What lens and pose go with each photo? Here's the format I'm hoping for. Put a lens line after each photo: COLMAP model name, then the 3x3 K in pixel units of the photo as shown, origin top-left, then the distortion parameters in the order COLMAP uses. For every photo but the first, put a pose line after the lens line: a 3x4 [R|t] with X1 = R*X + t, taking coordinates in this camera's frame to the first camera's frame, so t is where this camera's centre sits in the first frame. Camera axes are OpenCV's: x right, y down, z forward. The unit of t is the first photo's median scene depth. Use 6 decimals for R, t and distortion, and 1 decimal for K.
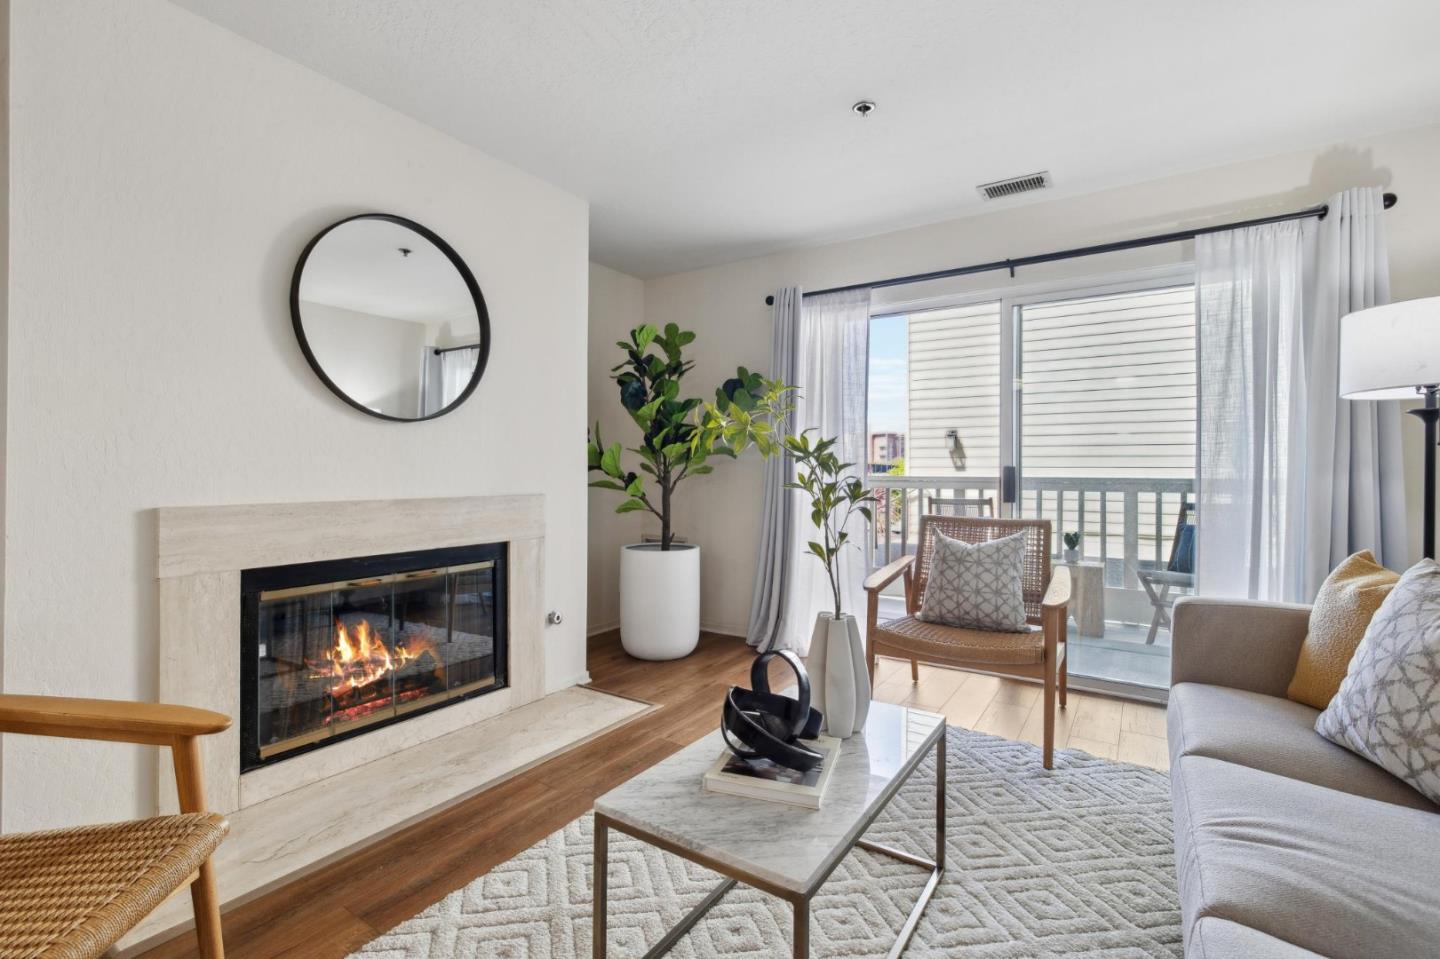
lens RADIAL K [[648.3, 0, 722.6], [0, 648.3, 470.7], [0, 0, 1]] dist [0.000251, 0.000470]
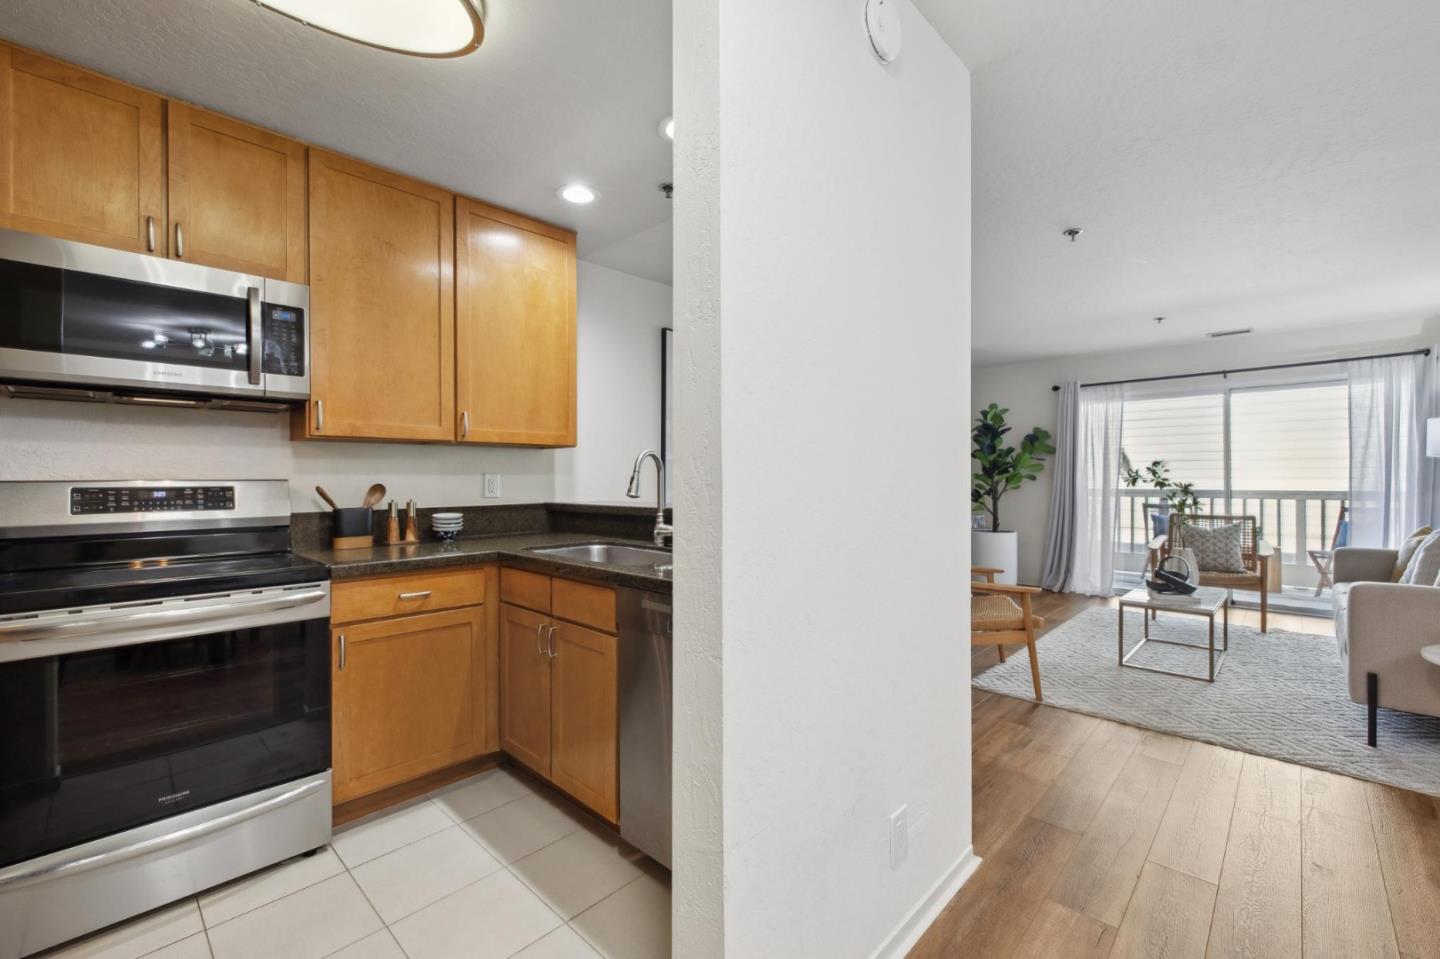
lens RADIAL K [[605.6, 0, 712.9], [0, 605.6, 479.1], [0, 0, 1]] dist [0.003966, -0.000003]
pose [[0.982112, -0.005690, -0.188214, -0.714667], [0.006193, 0.999979, 0.002082, -0.042806], [0.188198, -0.003210, 0.982126, -1.031755]]
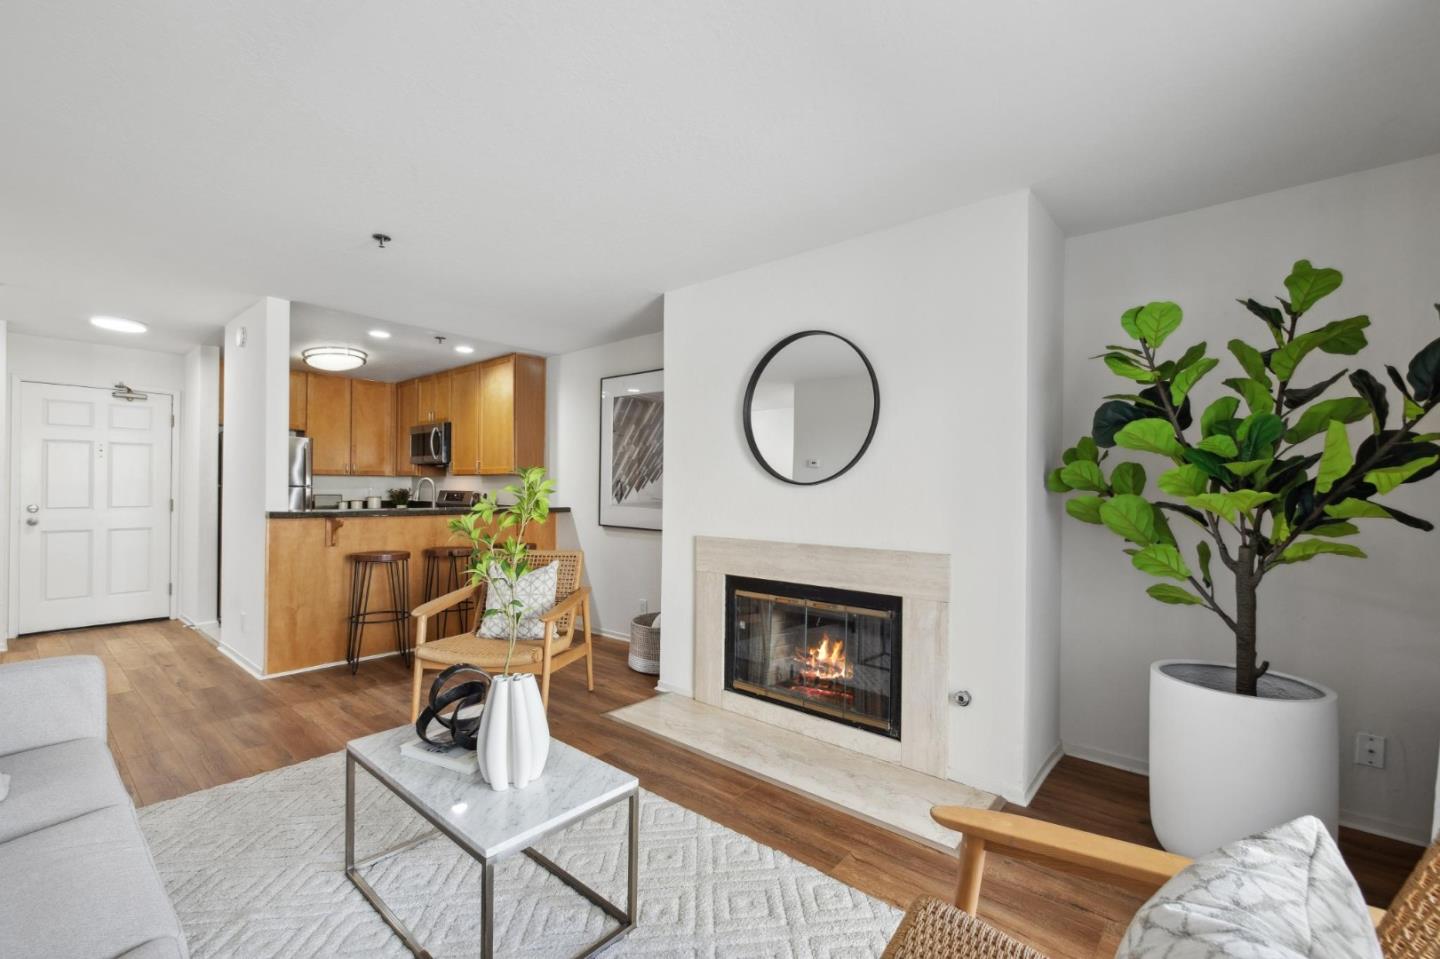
lens RADIAL K [[605.6, 0, 705.4], [0, 605.6, 486.3], [0, 0, 1]] dist [0.003966, -0.000003]
pose [[-0.138421, -0.008851, -0.990334, 0.668658], [-0.004508, 0.999955, -0.008307, -0.055537], [0.990363, 0.003315, -0.138454, 0.852869]]
